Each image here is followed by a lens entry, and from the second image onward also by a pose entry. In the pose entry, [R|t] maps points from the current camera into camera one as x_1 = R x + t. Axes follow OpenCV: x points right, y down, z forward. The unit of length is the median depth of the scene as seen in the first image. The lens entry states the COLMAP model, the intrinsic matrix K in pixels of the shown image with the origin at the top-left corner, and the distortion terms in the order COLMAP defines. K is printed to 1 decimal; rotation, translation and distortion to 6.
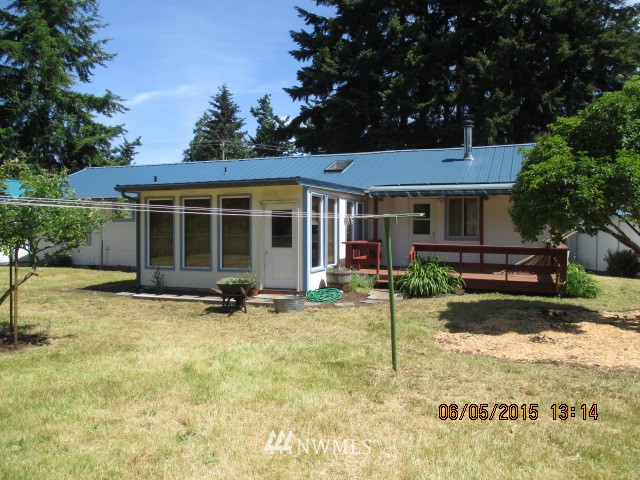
lens RADIAL K [[533.7, 0, 320.0], [0, 533.7, 240.0], [0, 0, 1]] dist [-0.042137, 0.012885]
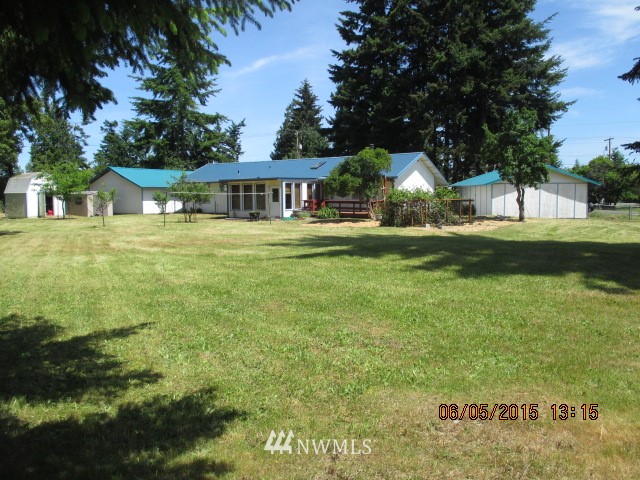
lens RADIAL K [[533.7, 0, 320.0], [0, 533.7, 240.0], [0, 0, 1]] dist [-0.042137, 0.012885]
pose [[0.980043, 0.006075, -0.198693, 0.238908], [0.007498, 0.997692, 0.067487, 0.008557], [0.198645, -0.067630, 0.977735, -0.569895]]
